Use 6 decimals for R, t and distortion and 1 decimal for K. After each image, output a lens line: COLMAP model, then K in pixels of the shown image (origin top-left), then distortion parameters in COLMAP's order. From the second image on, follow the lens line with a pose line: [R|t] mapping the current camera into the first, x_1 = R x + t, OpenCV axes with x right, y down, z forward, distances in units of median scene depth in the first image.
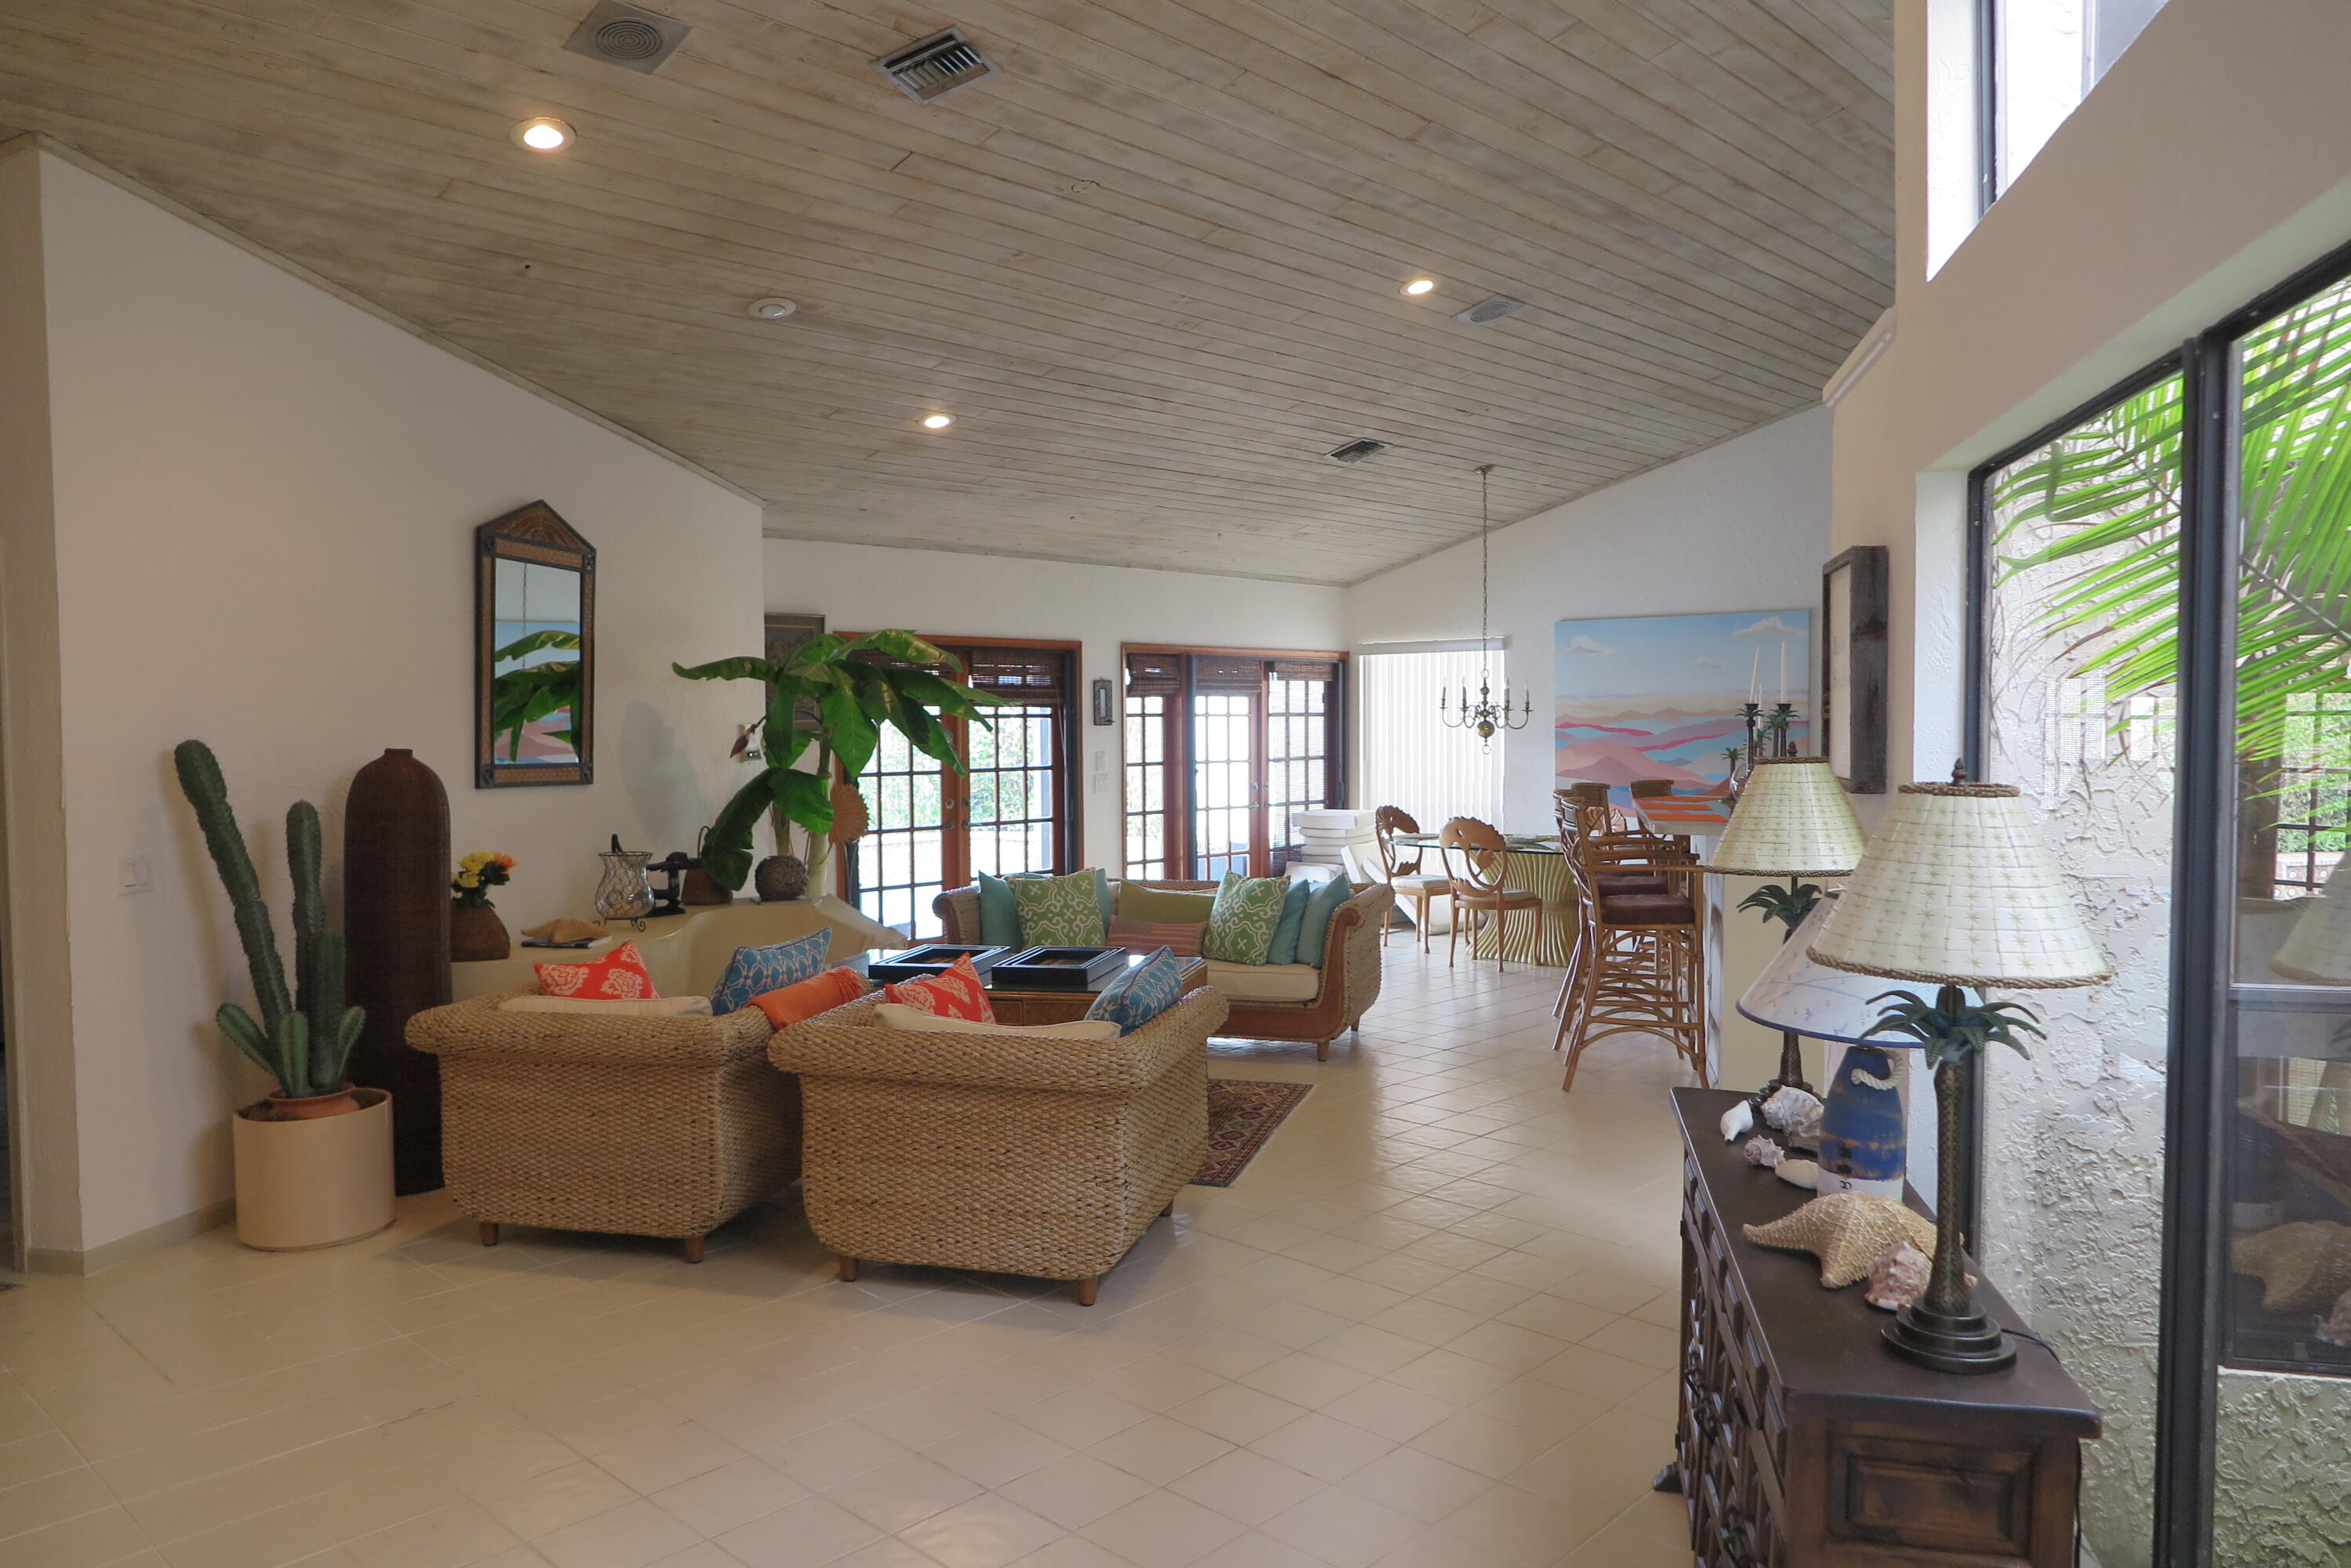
lens RADIAL K [[1607.5, 0, 1175.5], [0, 1607.5, 784.0], [0, 0, 1]] dist [-0.010775, -0.000570]
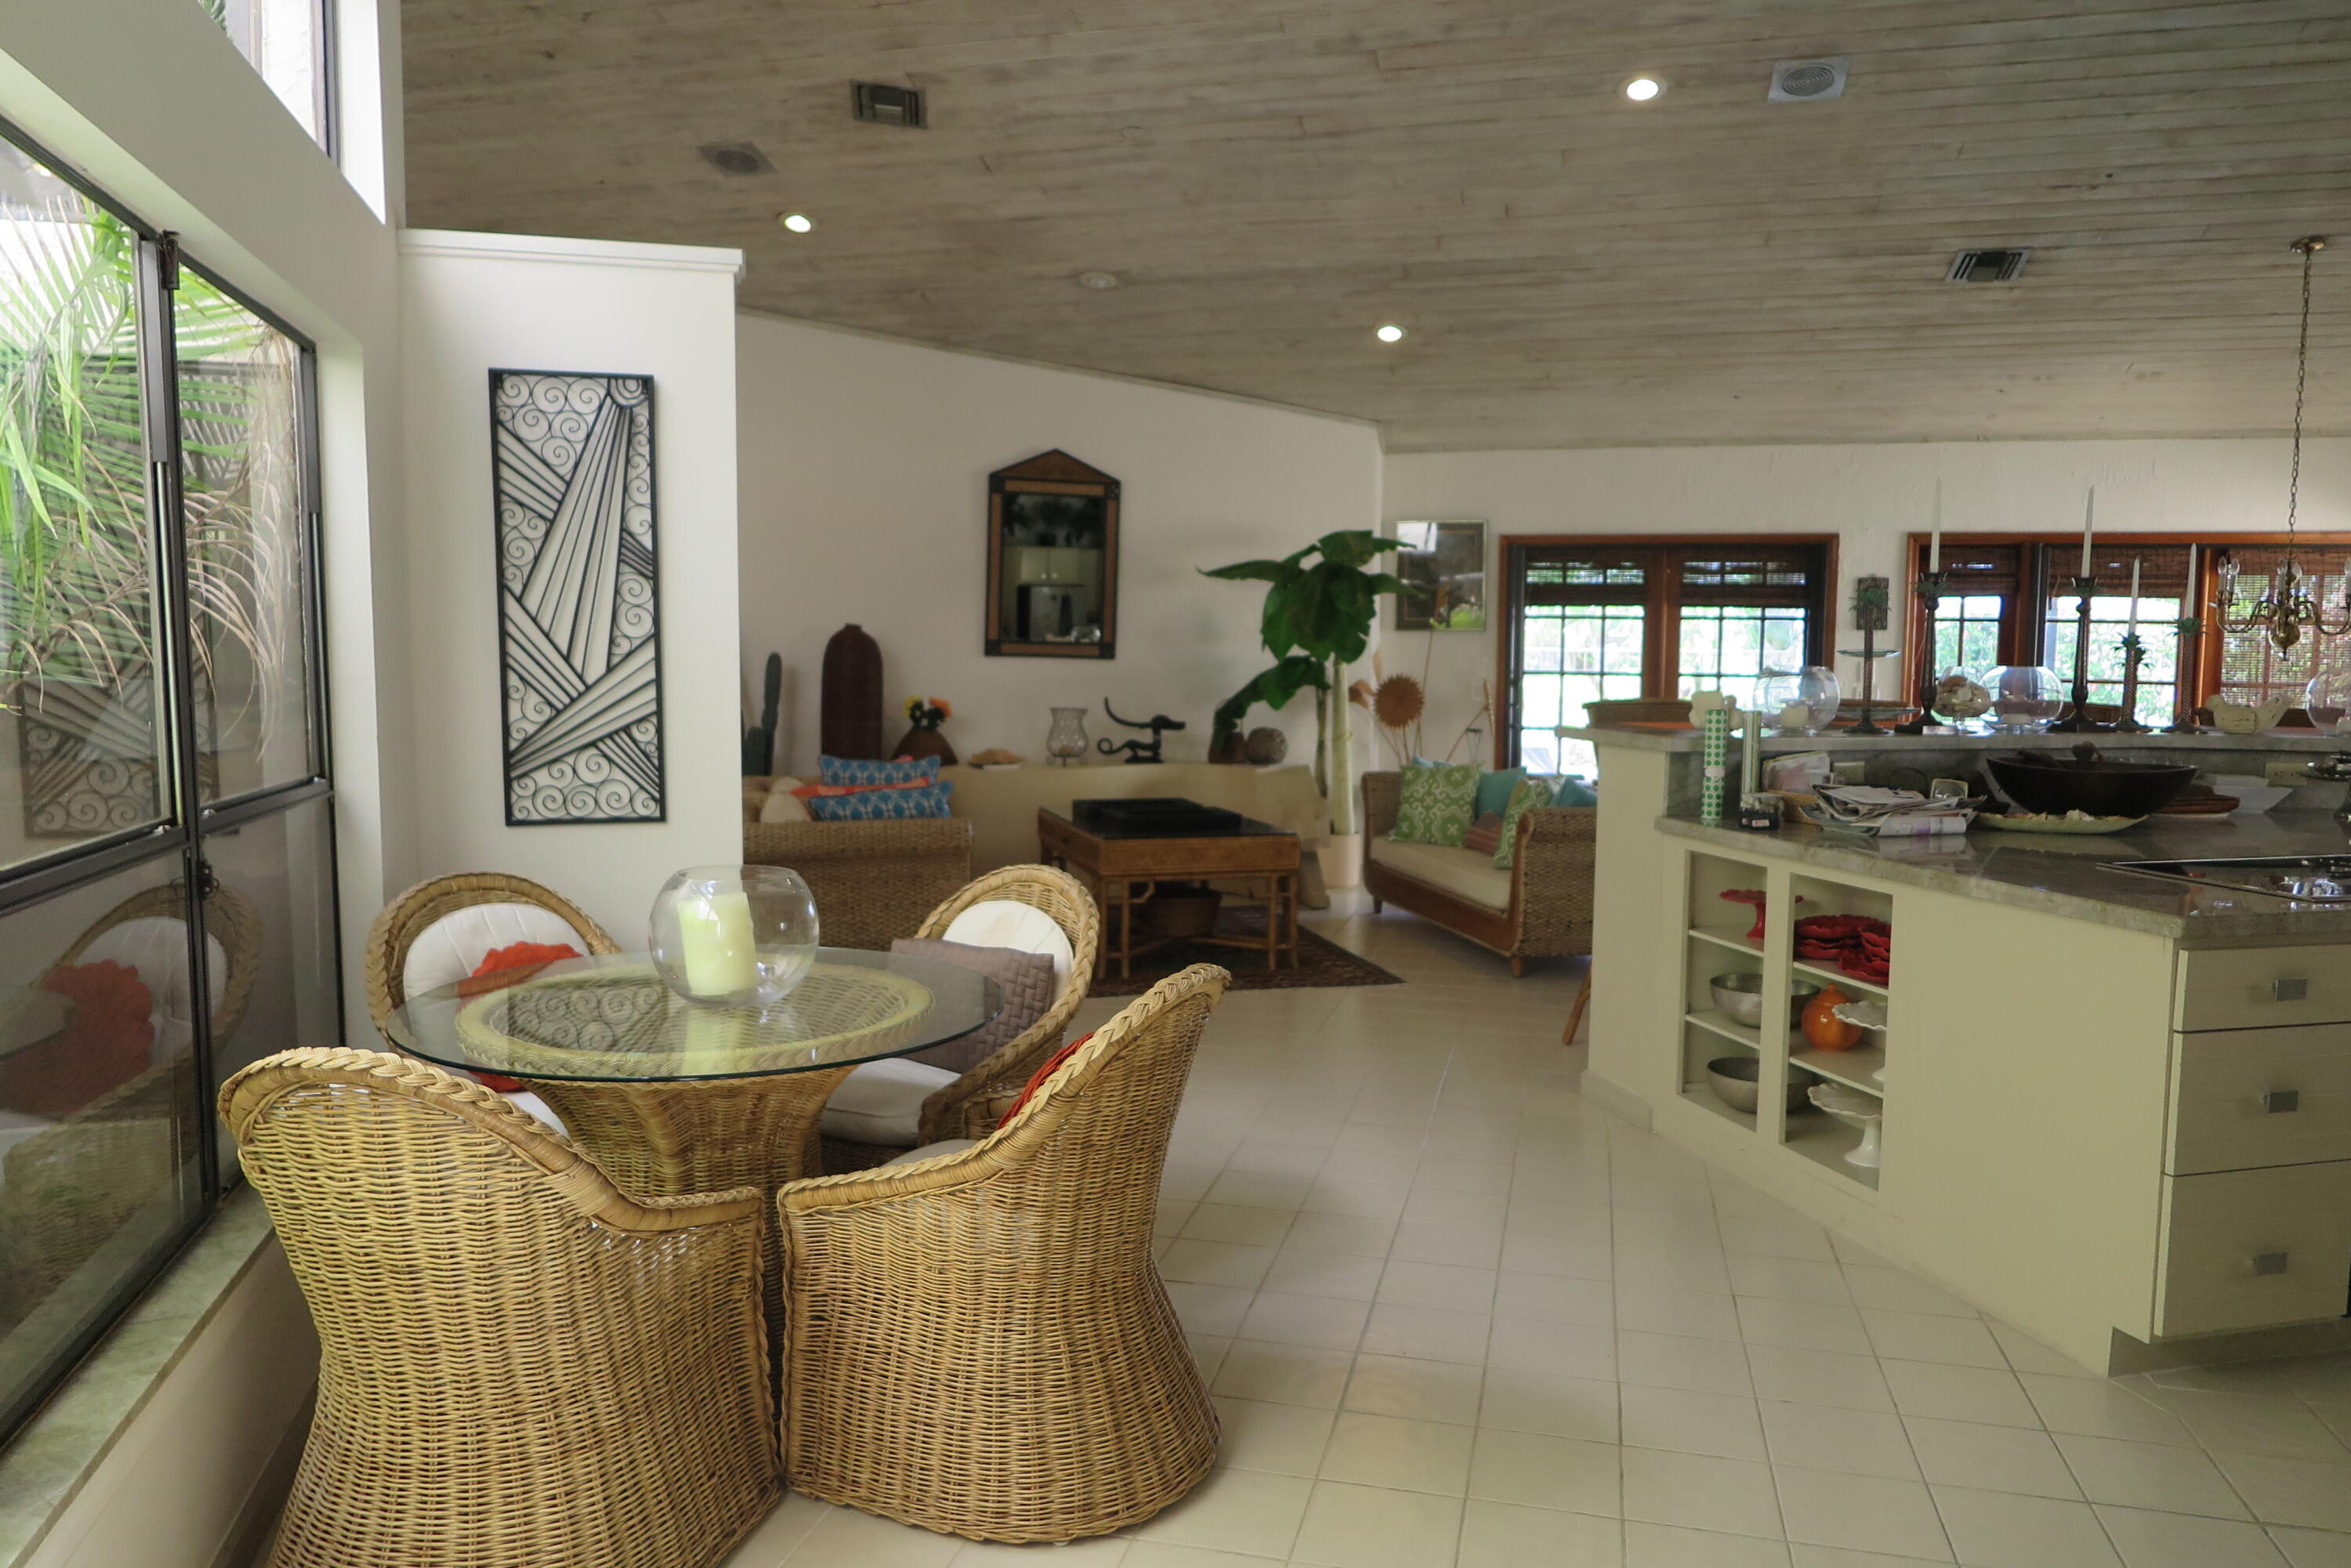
lens RADIAL K [[1607.5, 0, 1175.5], [0, 1607.5, 784.0], [0, 0, 1]] dist [-0.010775, -0.000570]
pose [[0.483397, 0.085567, -0.871209, 0.677763], [-0.050267, 0.996283, 0.069960, 0.005646], [0.873957, 0.009974, 0.485901, 0.325228]]
